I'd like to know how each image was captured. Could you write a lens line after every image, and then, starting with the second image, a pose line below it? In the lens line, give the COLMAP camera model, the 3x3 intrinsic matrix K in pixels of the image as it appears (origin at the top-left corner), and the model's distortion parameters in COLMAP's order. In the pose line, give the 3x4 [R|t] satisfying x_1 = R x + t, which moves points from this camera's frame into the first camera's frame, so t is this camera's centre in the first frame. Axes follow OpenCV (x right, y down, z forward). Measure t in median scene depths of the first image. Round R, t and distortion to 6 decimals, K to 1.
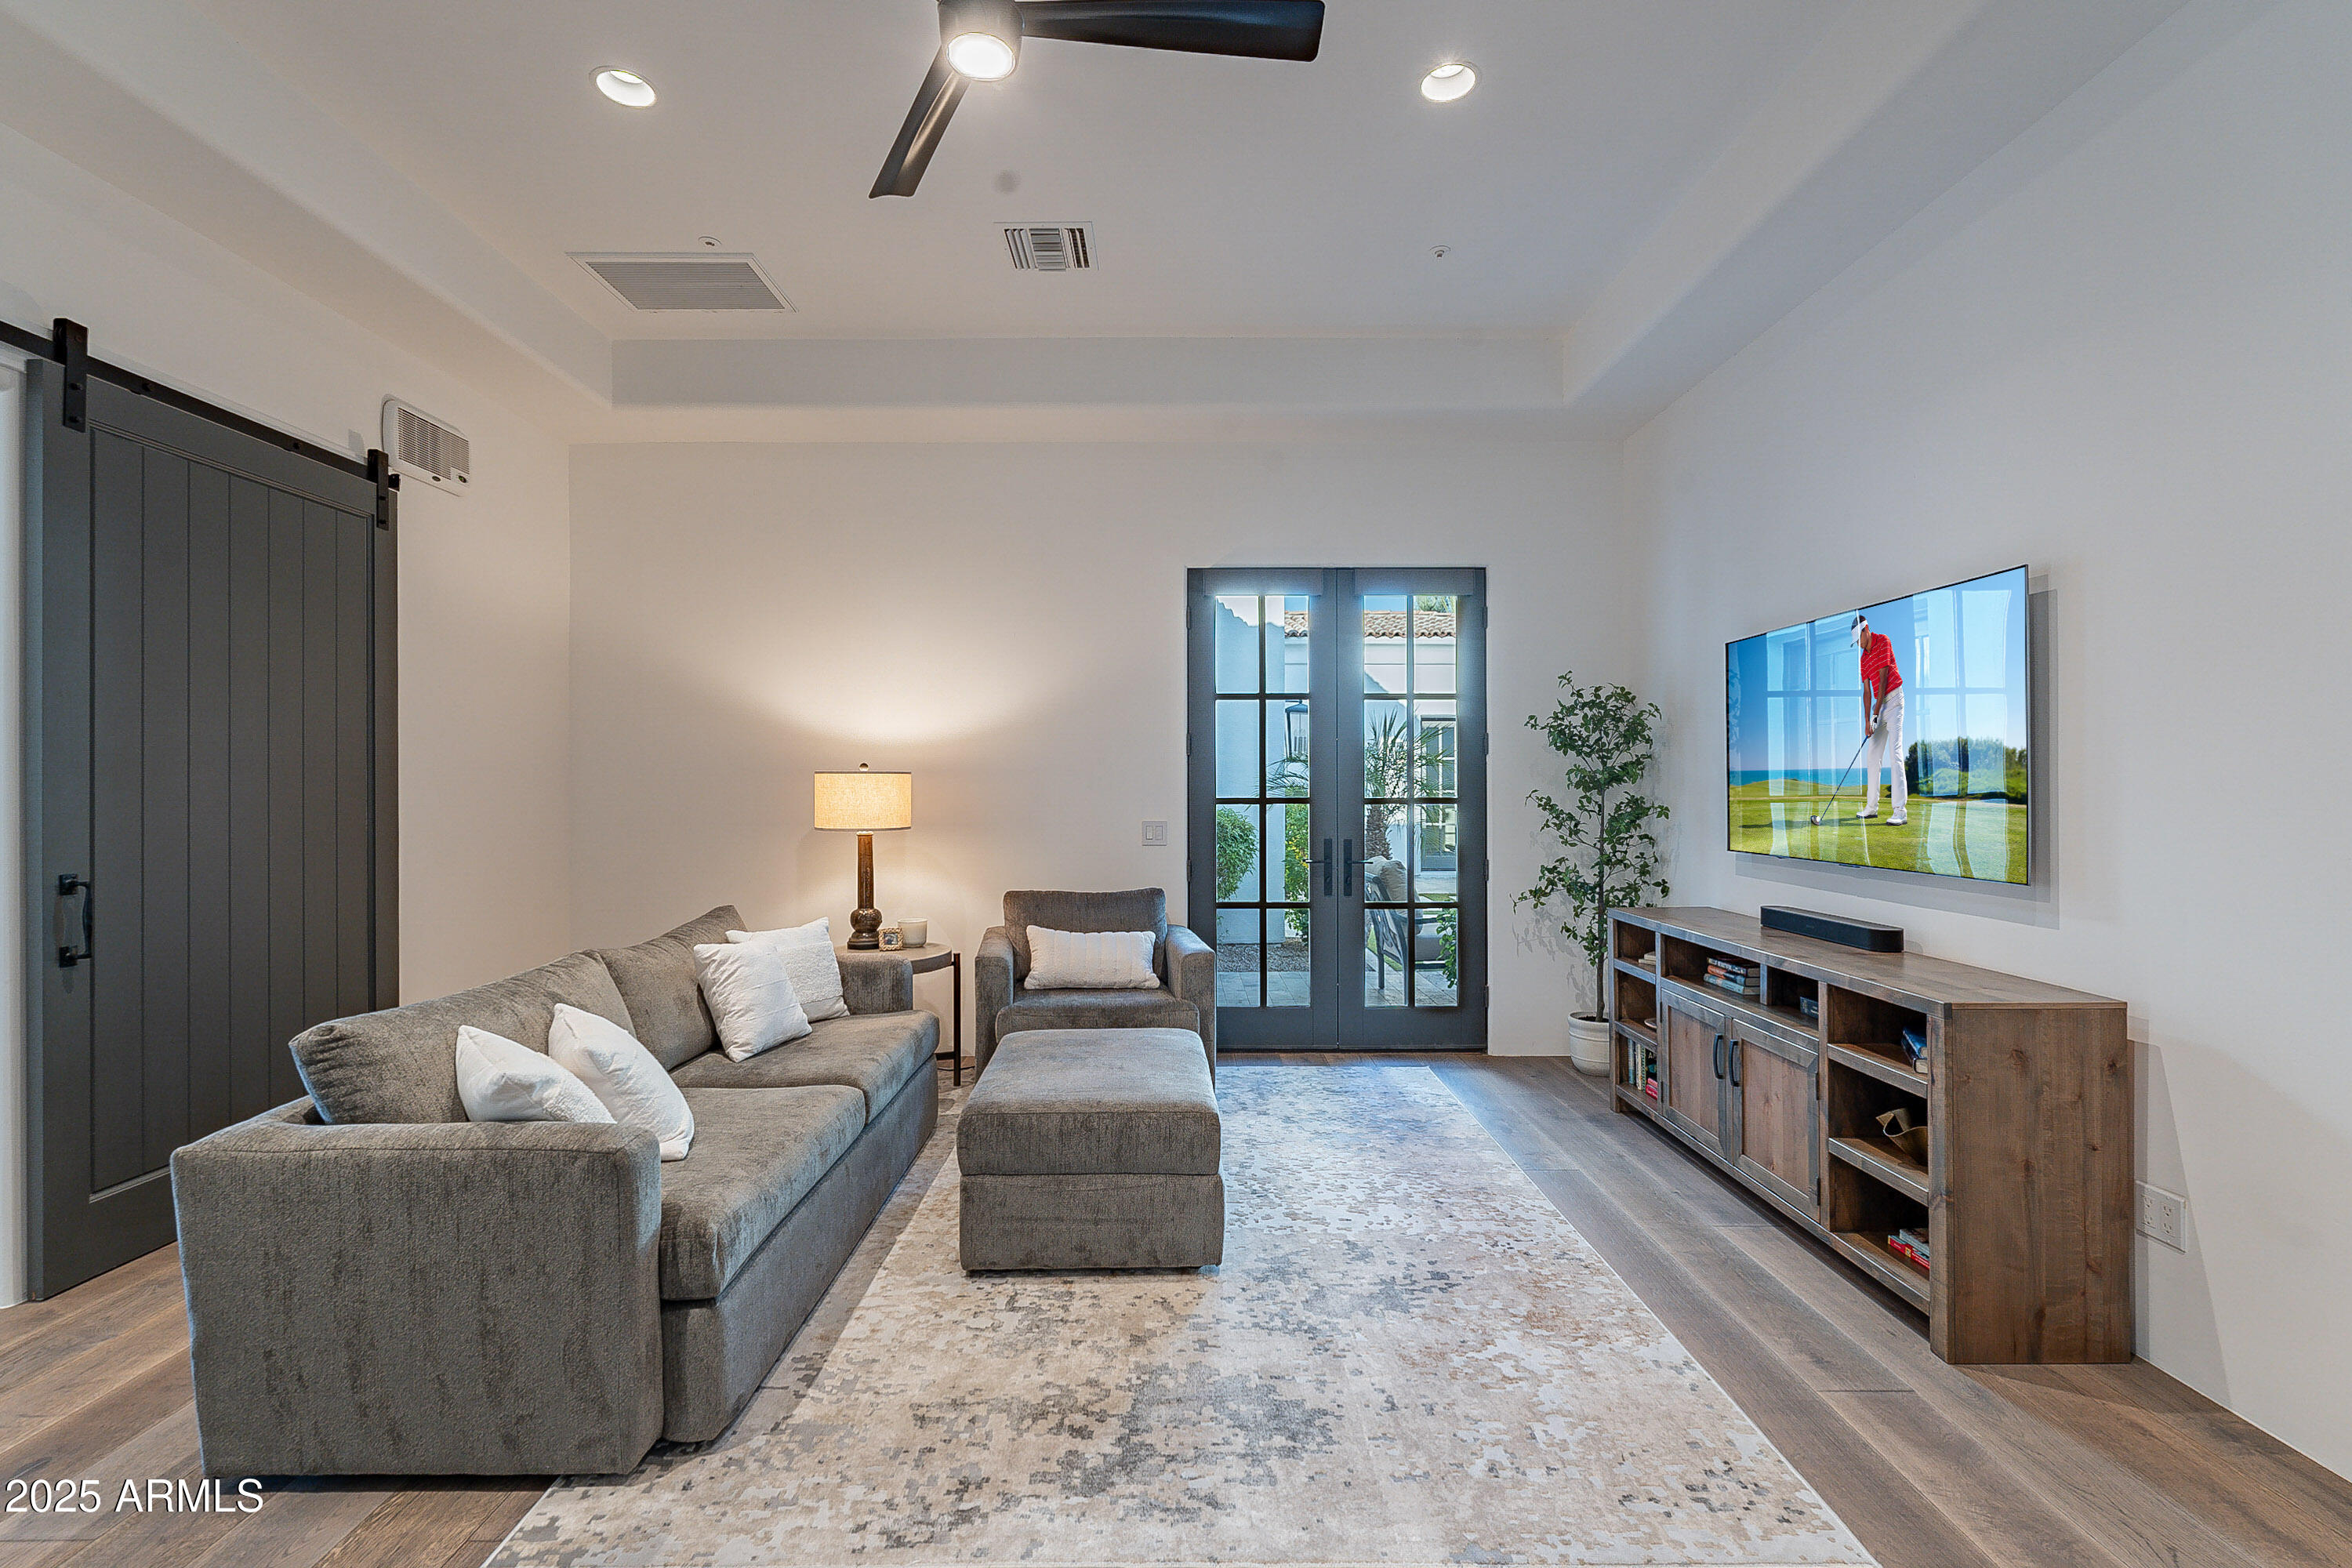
lens RADIAL K [[1026.7, 0, 1176.0], [0, 1026.7, 784.0], [0, 0, 1]] dist [-0.002822, -0.000239]
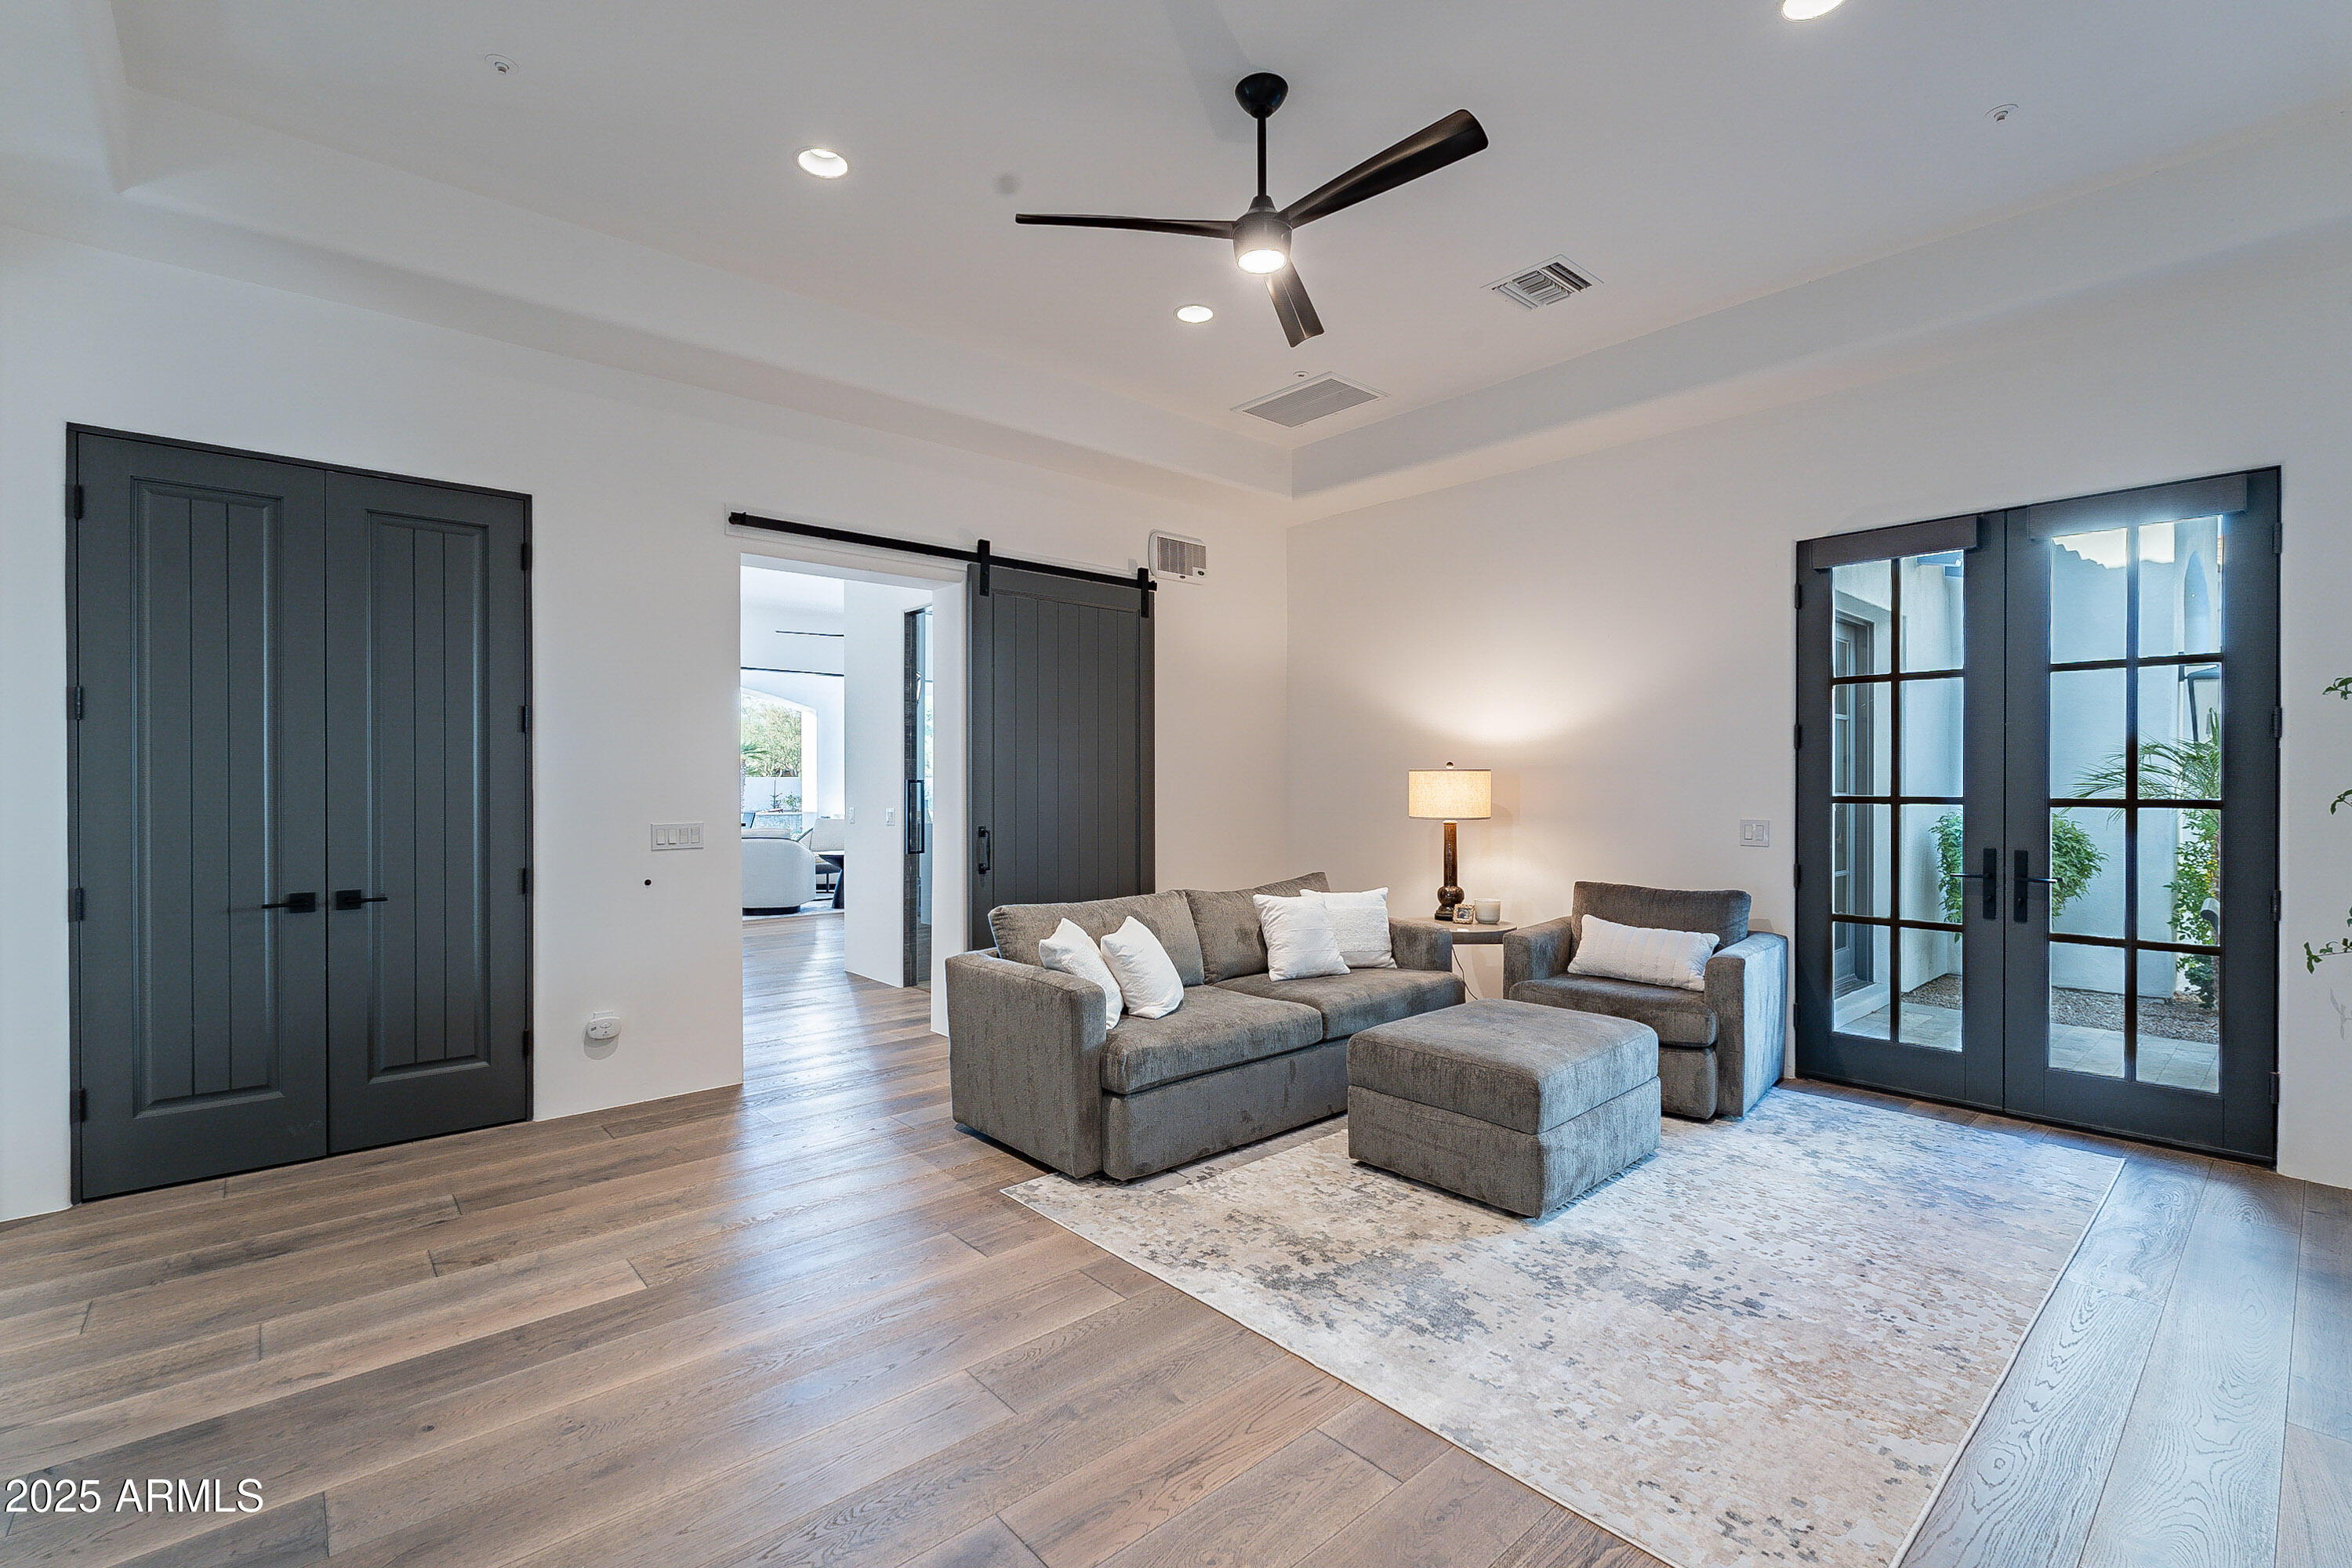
lens RADIAL K [[1026.7, 0, 1176.0], [0, 1026.7, 784.0], [0, 0, 1]] dist [-0.002822, -0.000239]
pose [[0.663497, 0.003726, -0.748169, 0.576216], [-0.000163, 0.999988, 0.004836, -0.001411], [0.748179, -0.003087, 0.663490, -0.015940]]
